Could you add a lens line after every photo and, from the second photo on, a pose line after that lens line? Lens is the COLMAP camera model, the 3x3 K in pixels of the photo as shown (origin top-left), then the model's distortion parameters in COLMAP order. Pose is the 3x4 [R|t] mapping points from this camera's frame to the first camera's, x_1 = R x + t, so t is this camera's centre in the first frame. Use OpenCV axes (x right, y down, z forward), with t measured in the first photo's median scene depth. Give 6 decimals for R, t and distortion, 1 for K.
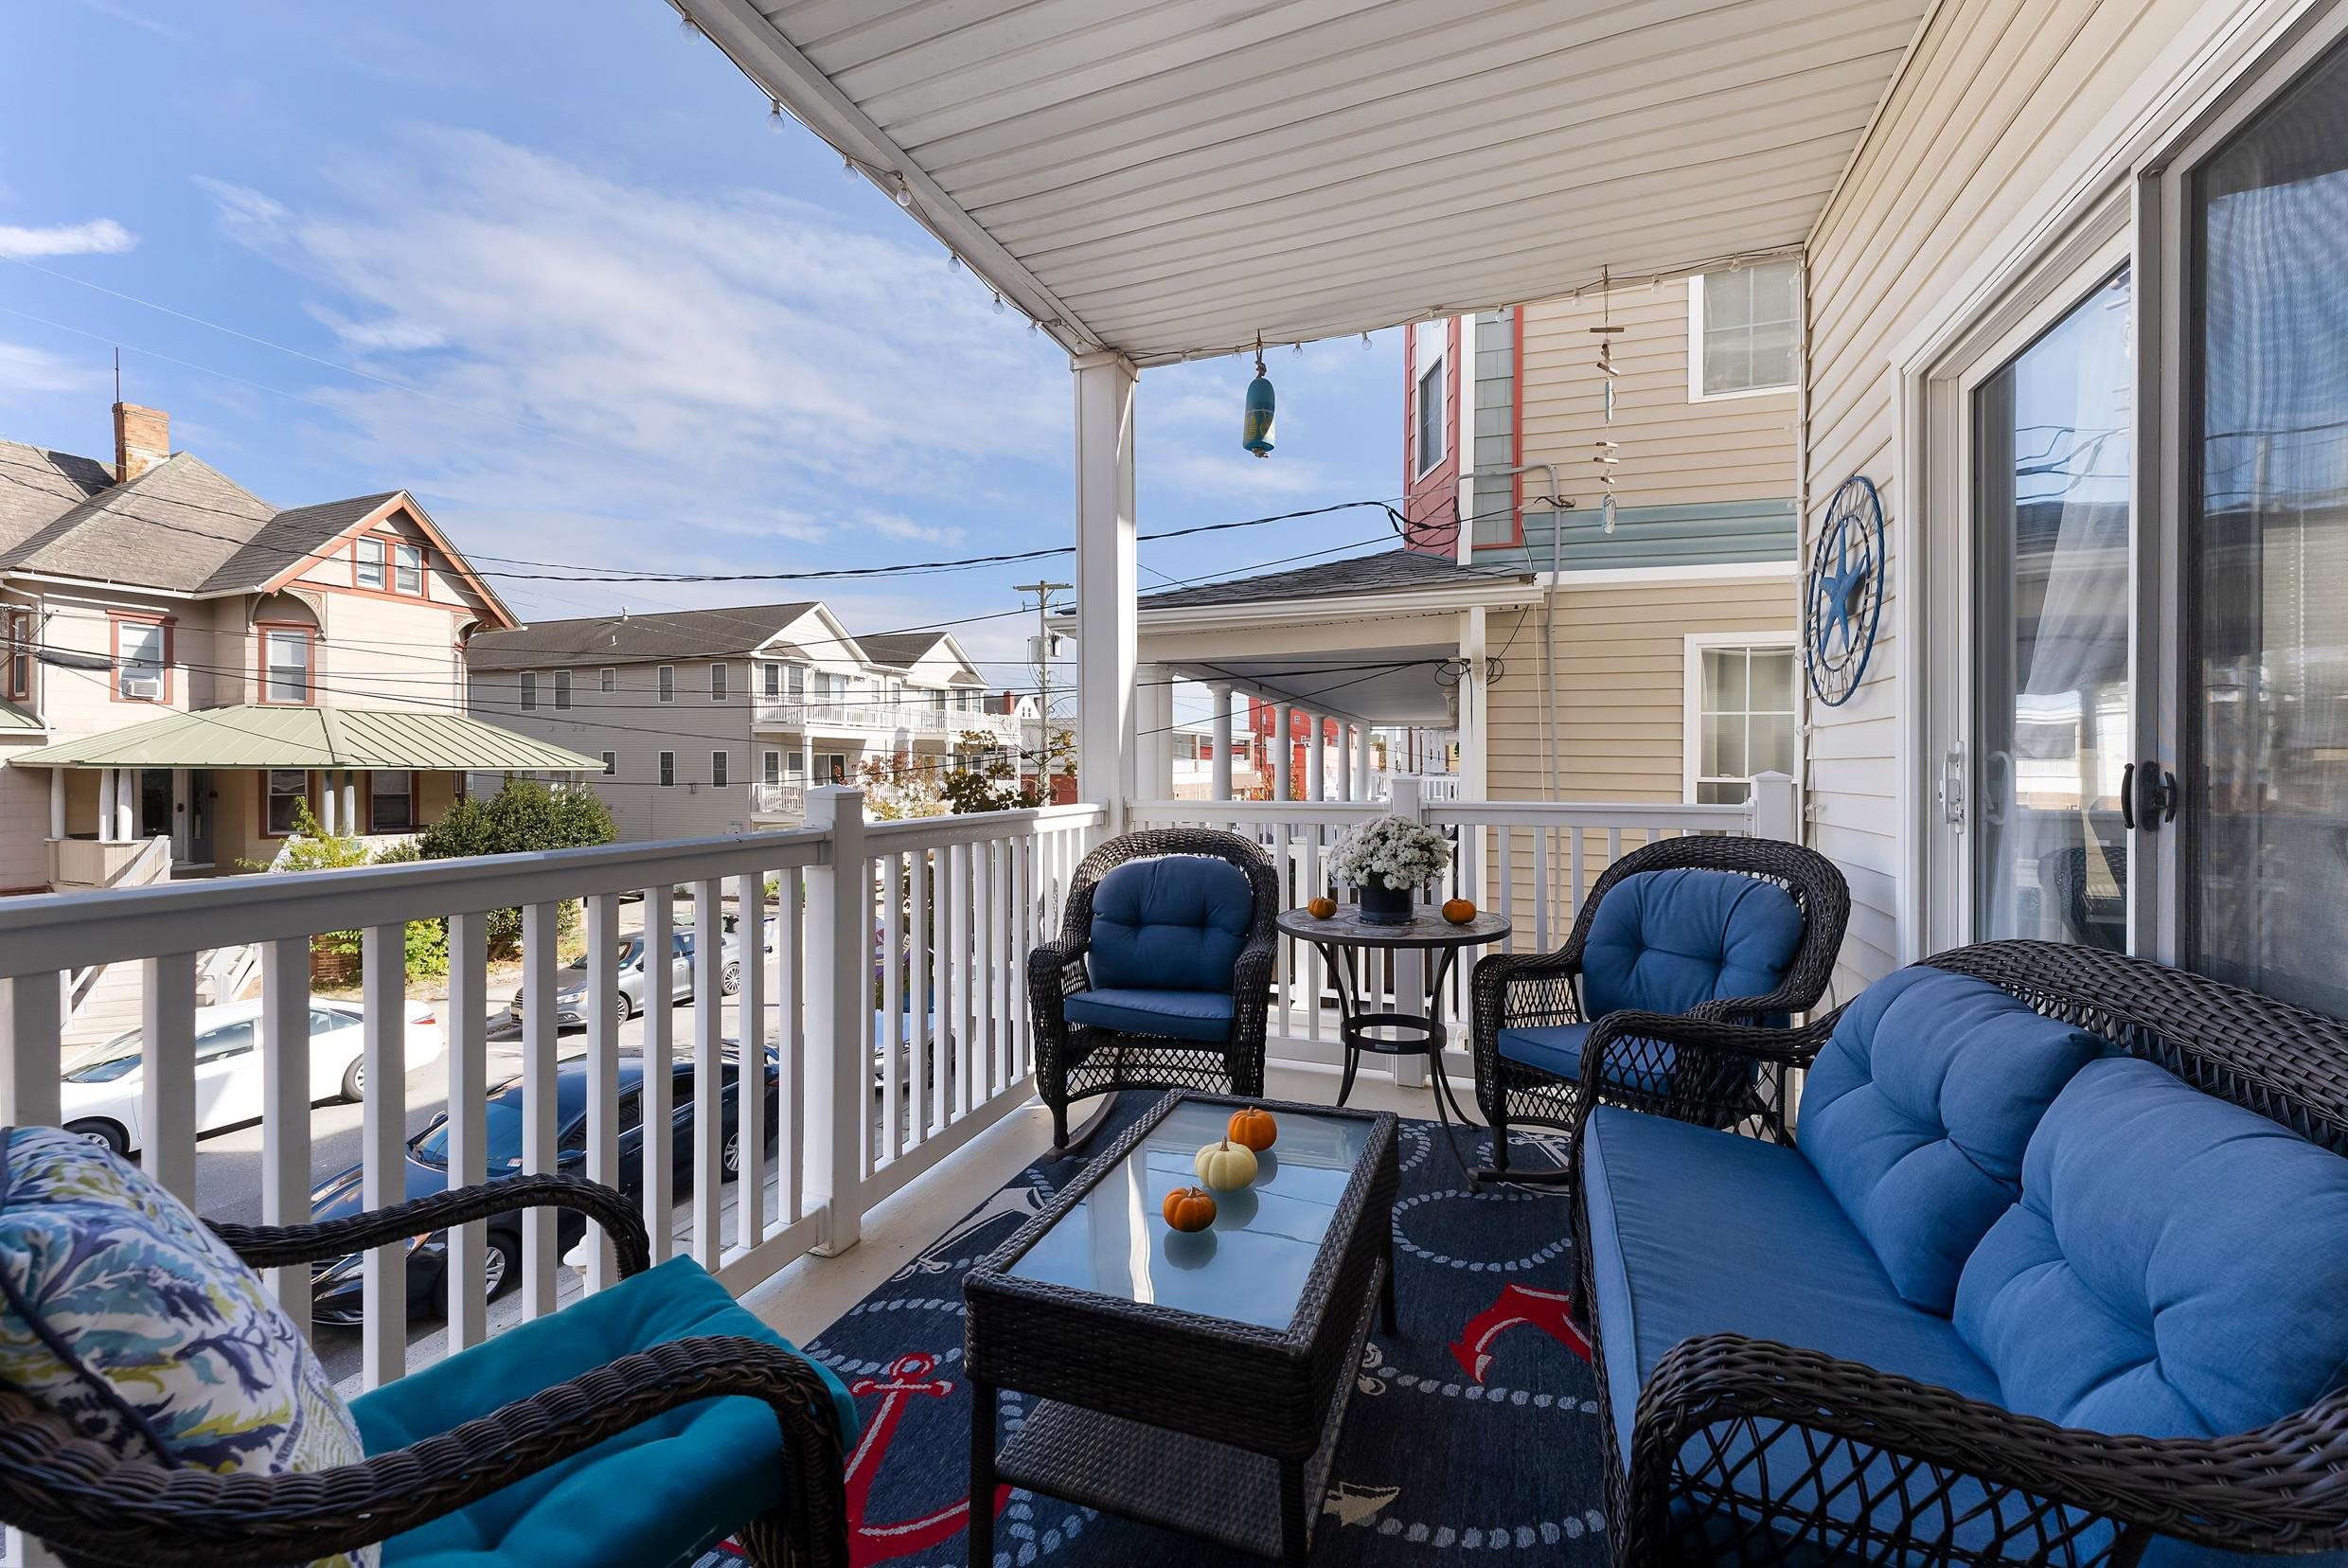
lens RADIAL K [[958.2, 0, 1169.3], [0, 958.2, 753.9], [0, 0, 1]] dist [0.001073, 0.000013]
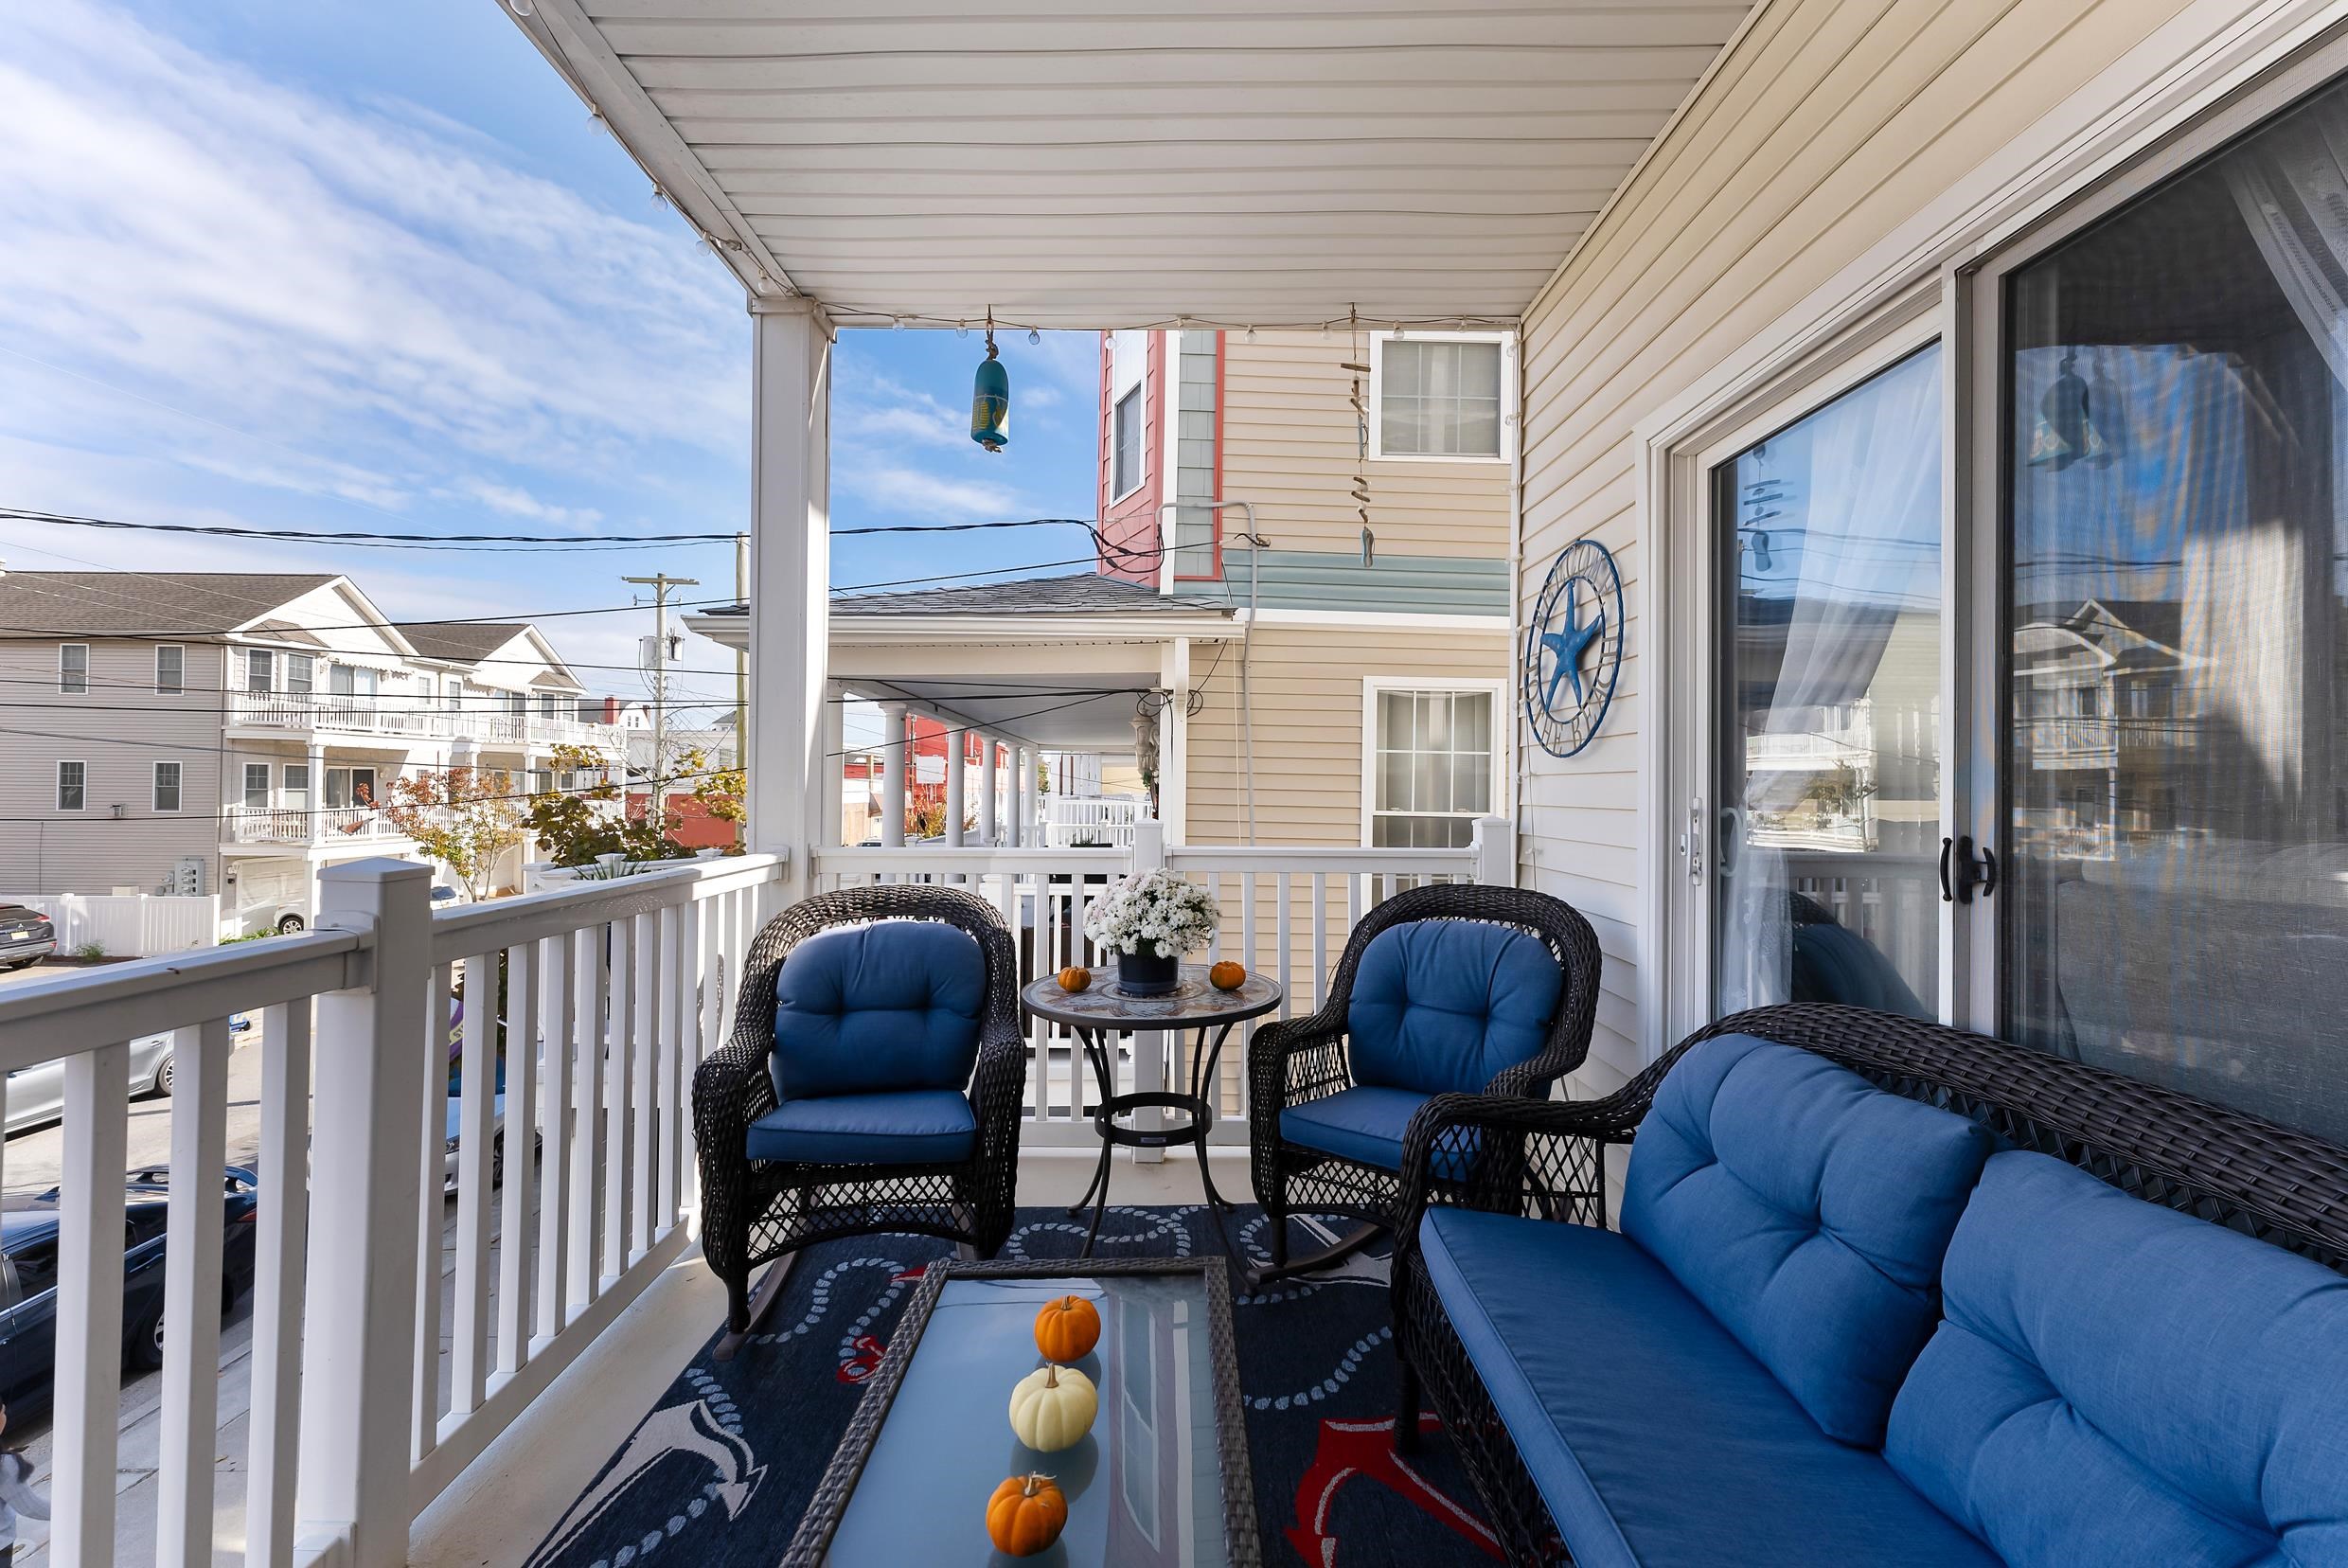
lens RADIAL K [[958.2, 0, 1182.3], [0, 958.2, 757.6], [0, 0, 1]] dist [0.001073, 0.000013]
pose [[0.930769, 0.017862, 0.365170, -0.063815], [-0.011782, 0.999752, -0.018872, -0.021375], [-0.365417, 0.013263, 0.930749, 0.156372]]
